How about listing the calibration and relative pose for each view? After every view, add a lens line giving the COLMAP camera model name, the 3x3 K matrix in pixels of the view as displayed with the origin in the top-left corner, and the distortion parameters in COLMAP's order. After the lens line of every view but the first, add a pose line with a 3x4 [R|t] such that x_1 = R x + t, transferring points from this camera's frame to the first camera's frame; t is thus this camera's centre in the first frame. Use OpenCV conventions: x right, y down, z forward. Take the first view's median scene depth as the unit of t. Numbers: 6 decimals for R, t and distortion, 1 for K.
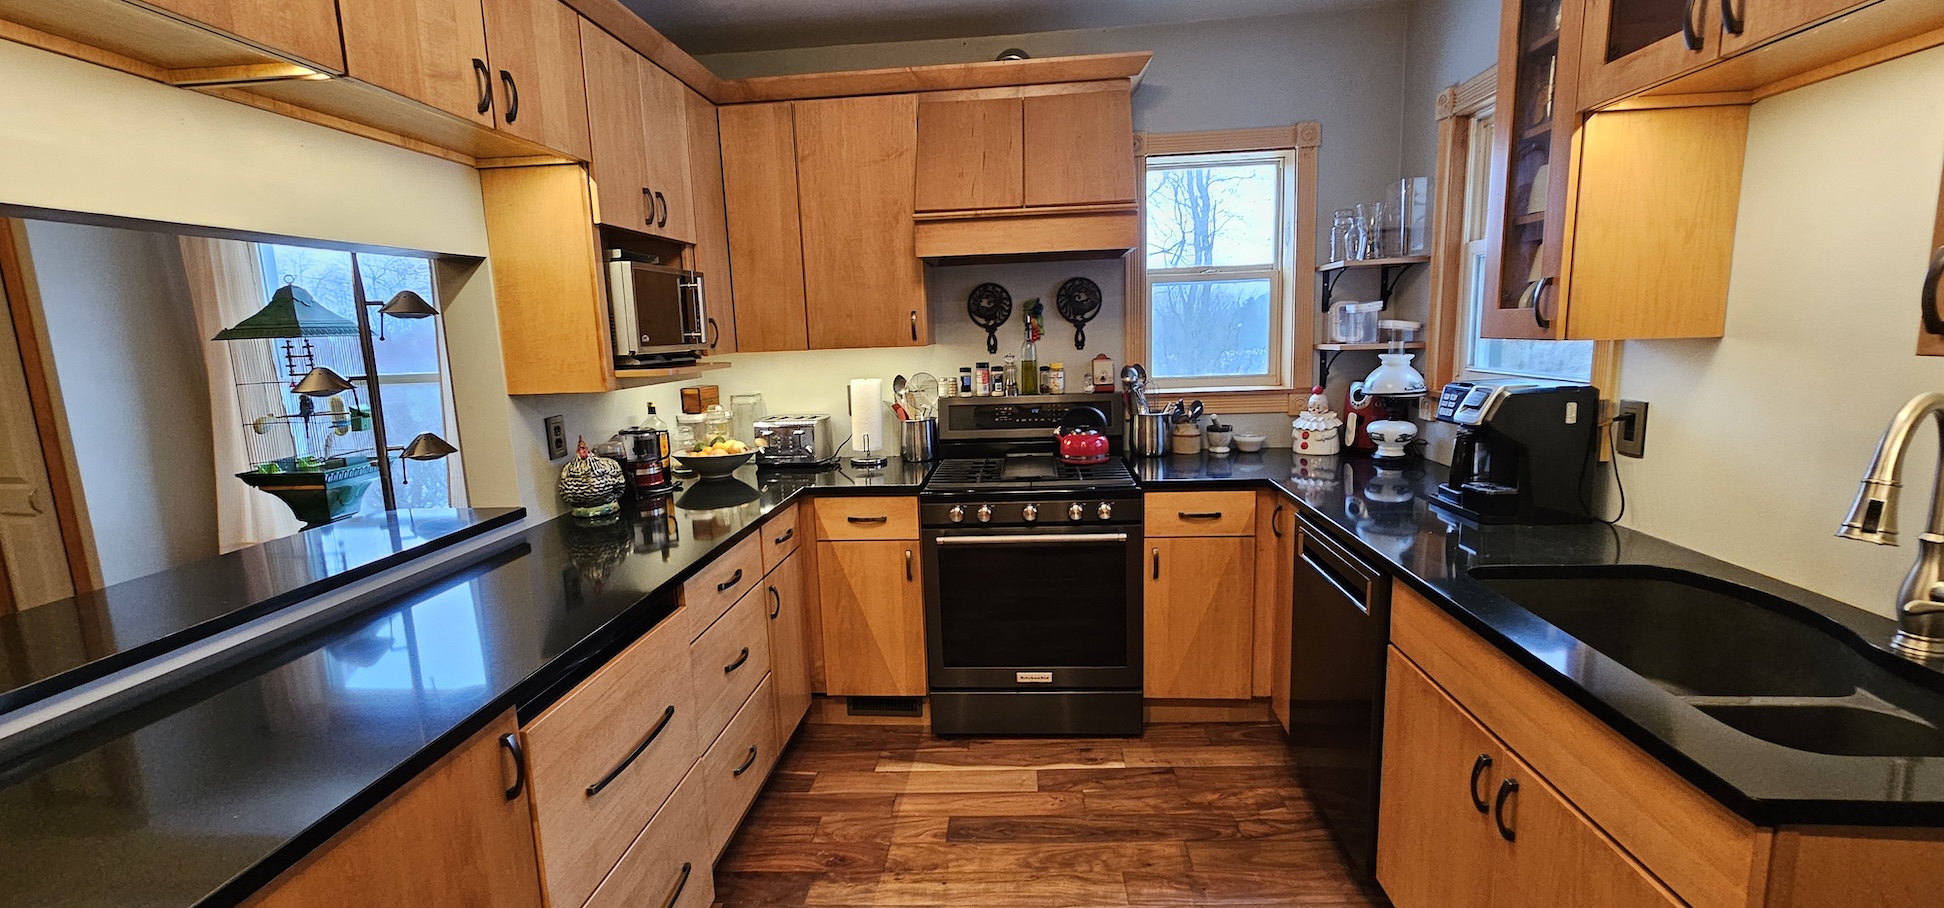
lens RADIAL K [[795.0, 0, 966.4], [0, 795.0, 452.0], [0, 0, 1]] dist [0.002367, -0.000082]
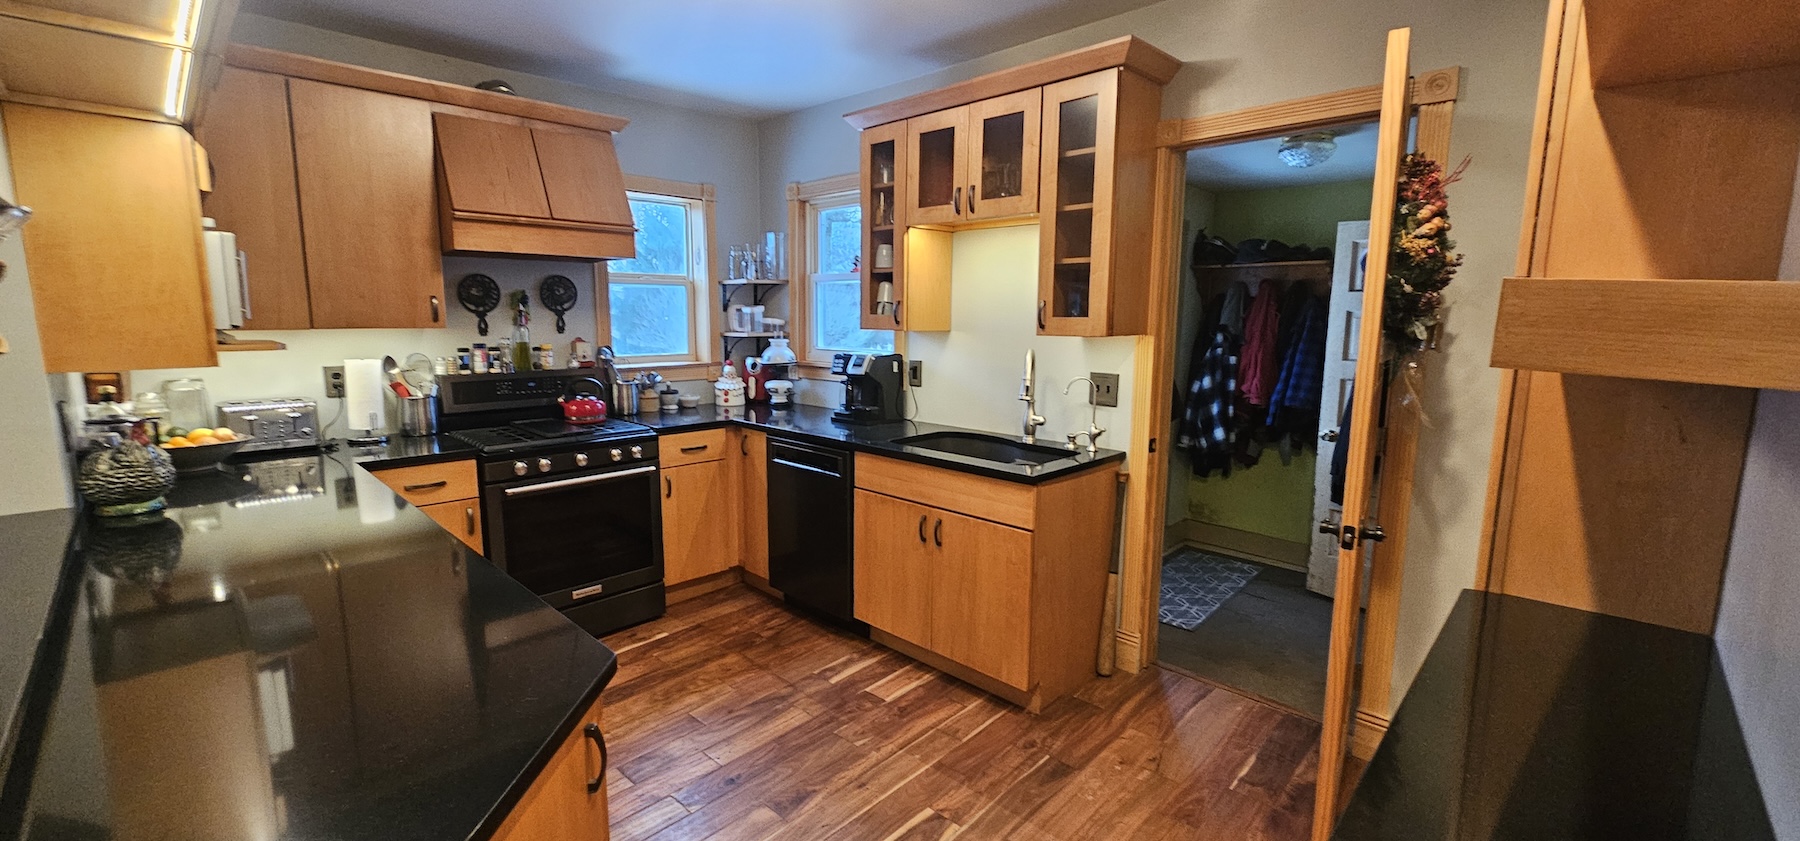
lens RADIAL K [[739.3, 0, 887.1], [0, 739.3, 418.4], [0, 0, 1]] dist [-0.000434, 0.000205]
pose [[0.644365, -0.071167, 0.761400, -0.460090], [0.091211, 0.995705, 0.015876, 0.033047], [-0.759259, 0.059218, 0.648088, -0.130952]]
